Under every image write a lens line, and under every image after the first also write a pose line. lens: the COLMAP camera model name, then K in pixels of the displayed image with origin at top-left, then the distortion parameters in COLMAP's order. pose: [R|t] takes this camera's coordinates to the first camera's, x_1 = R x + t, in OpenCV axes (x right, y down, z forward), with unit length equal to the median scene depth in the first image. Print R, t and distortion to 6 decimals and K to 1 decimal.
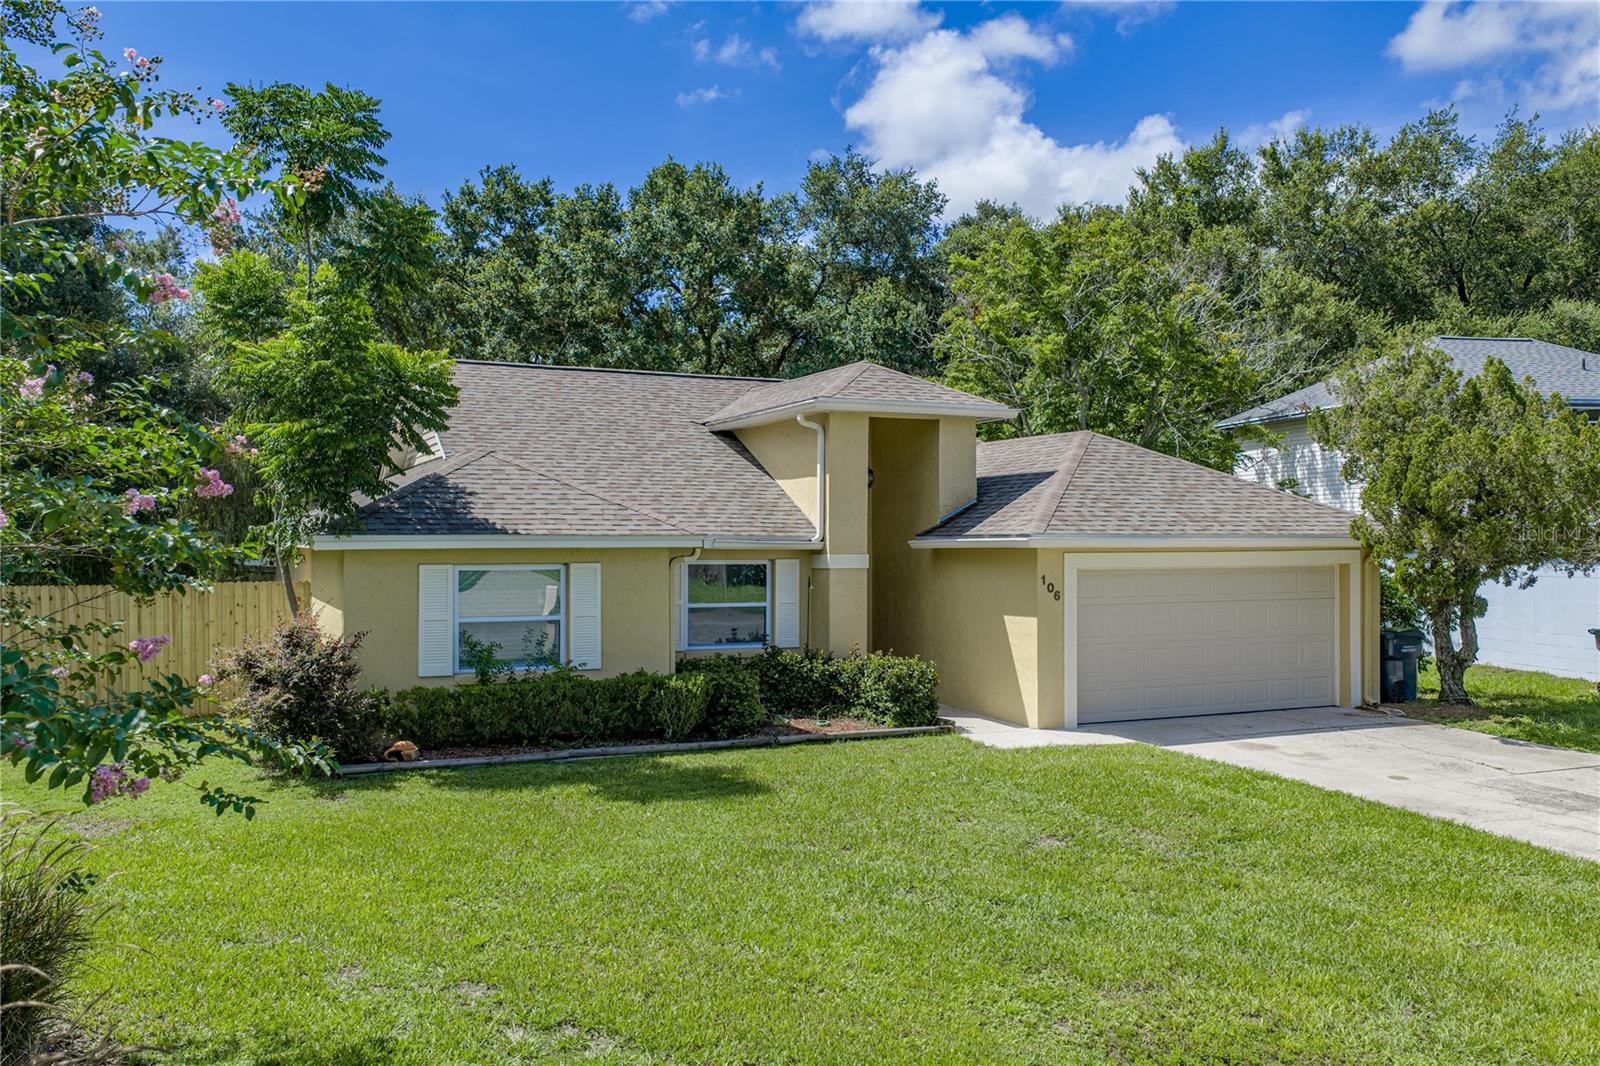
lens RADIAL K [[1334.3, 0, 791.0], [0, 1334.3, 537.7], [0, 0, 1]] dist [0.024708, 0.007669]
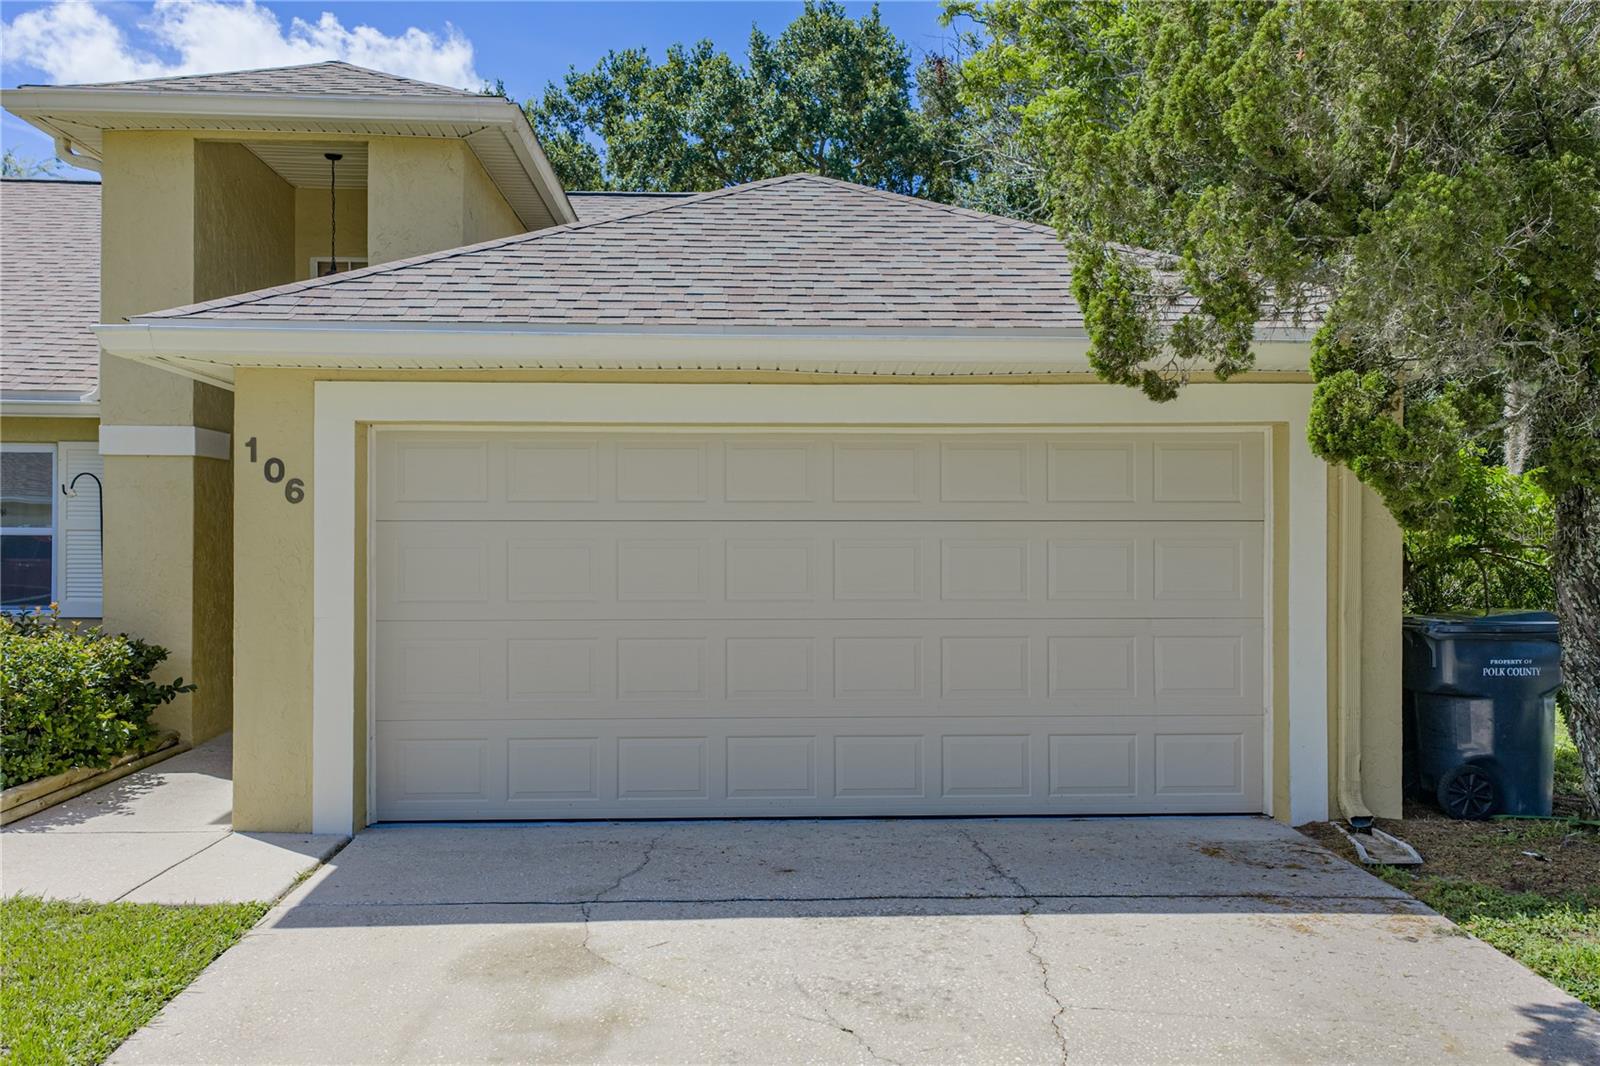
lens RADIAL K [[1335.7, 0, 803.1], [0, 1335.7, 533.7], [0, 0, 1]] dist [0.030910, -0.005679]
pose [[0.929118, 0.001326, -0.369780, 0.438265], [-0.002487, 0.999993, -0.002663, 0.051514], [0.369774, 0.003394, 0.929116, 0.631437]]
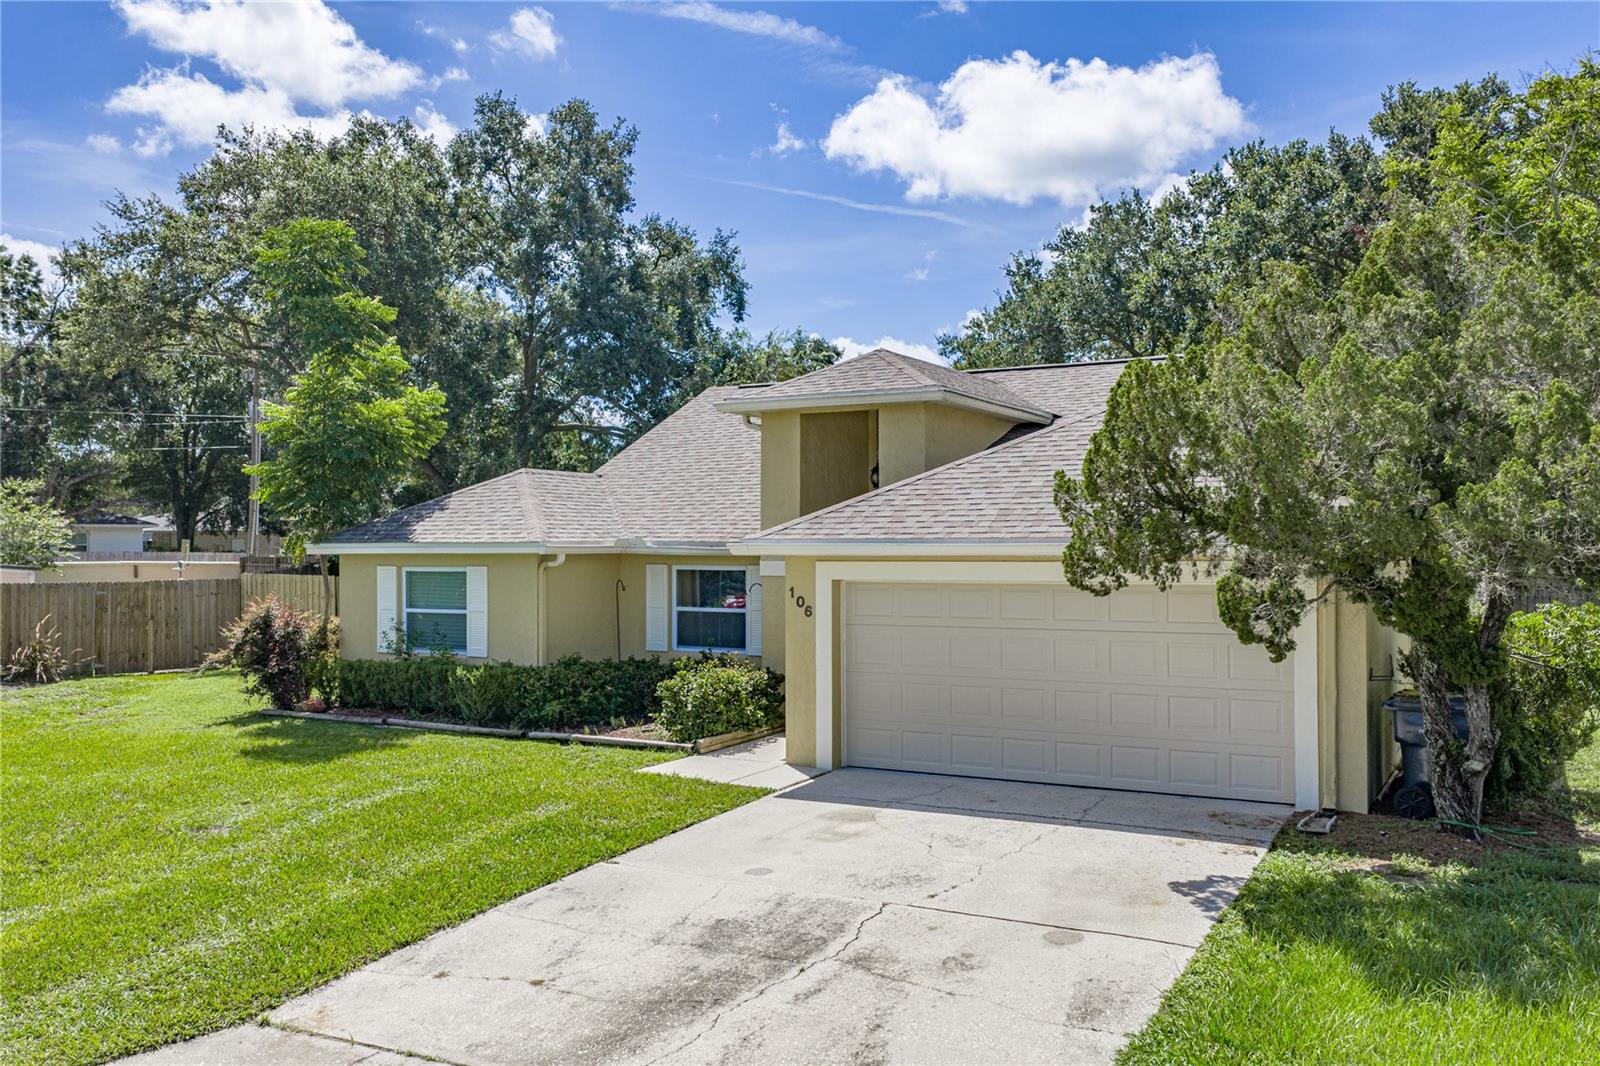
lens RADIAL K [[1335.7, 0, 803.1], [0, 1335.7, 533.7], [0, 0, 1]] dist [0.030910, -0.005679]
pose [[0.595560, -0.009049, -0.803260, 0.806100], [0.004427, 0.999958, -0.007983, 0.000529], [0.803298, 0.001198, 0.595576, 0.445297]]
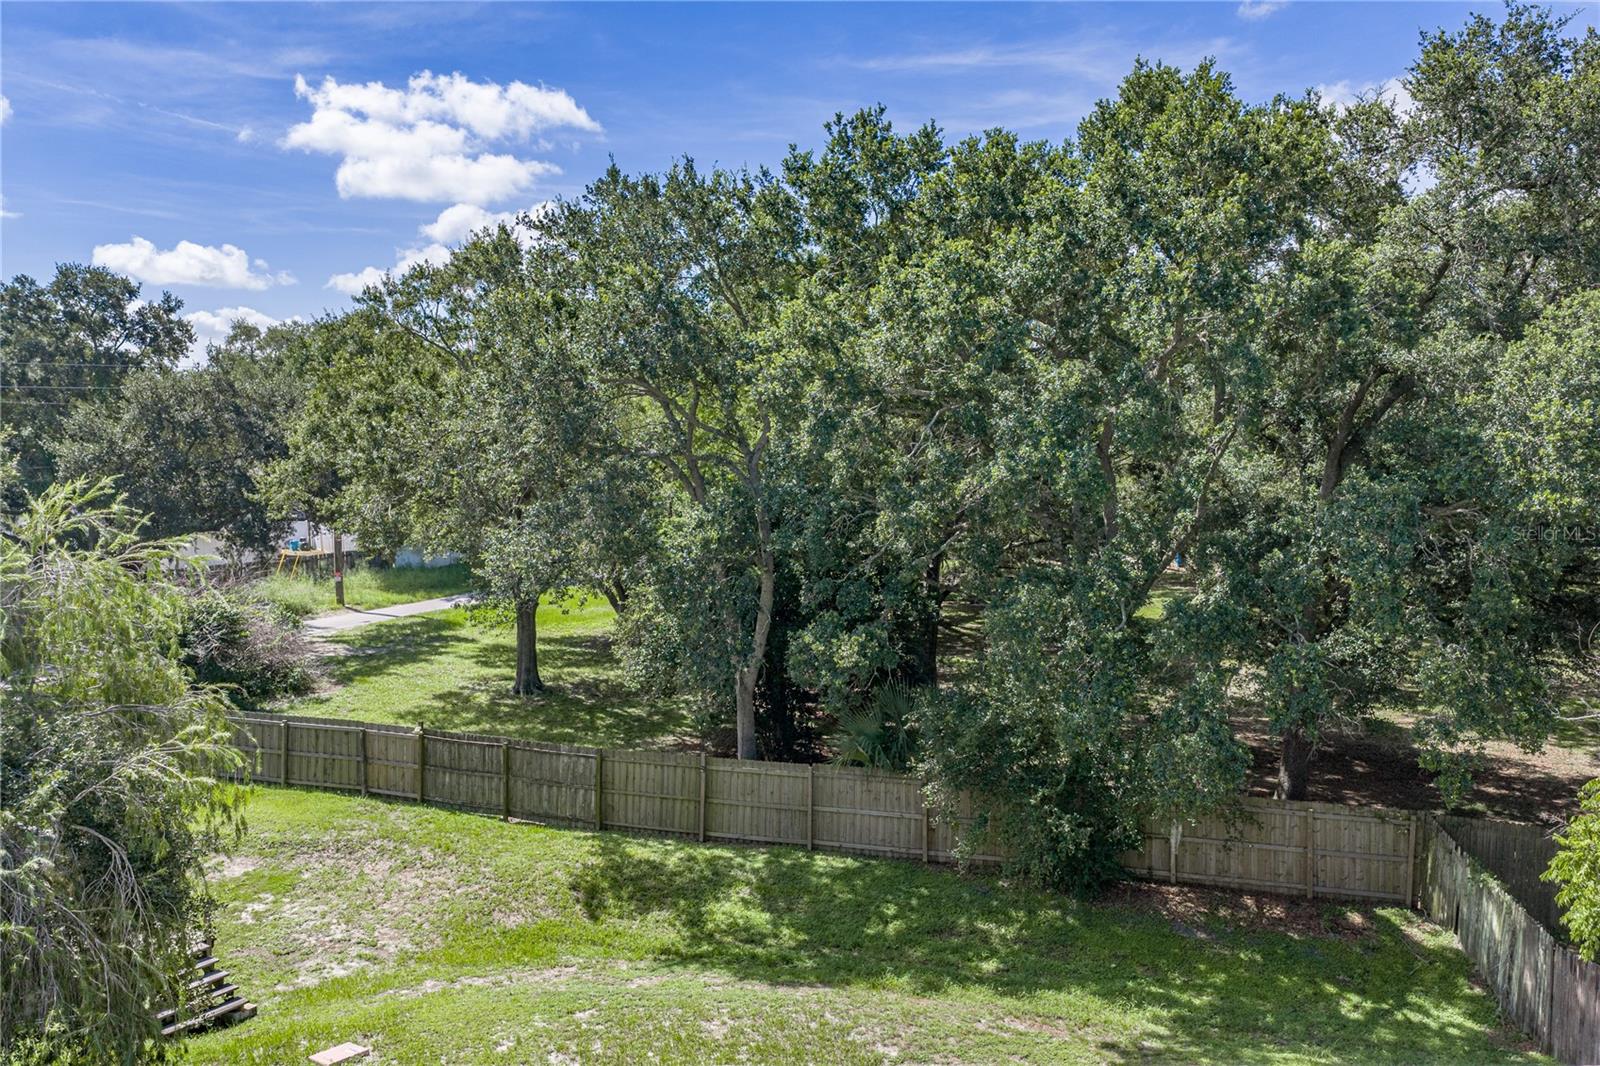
lens RADIAL K [[1294.2, 0, 808.8], [0, 1294.2, 547.0], [0, 0, 1]] dist [0.043784, -0.013487]
pose [[0.912617, 0.035033, -0.407312, 0.024739], [0.007517, 0.994715, 0.102399, -0.325484], [0.408747, -0.096513, 0.907530, 1.000410]]
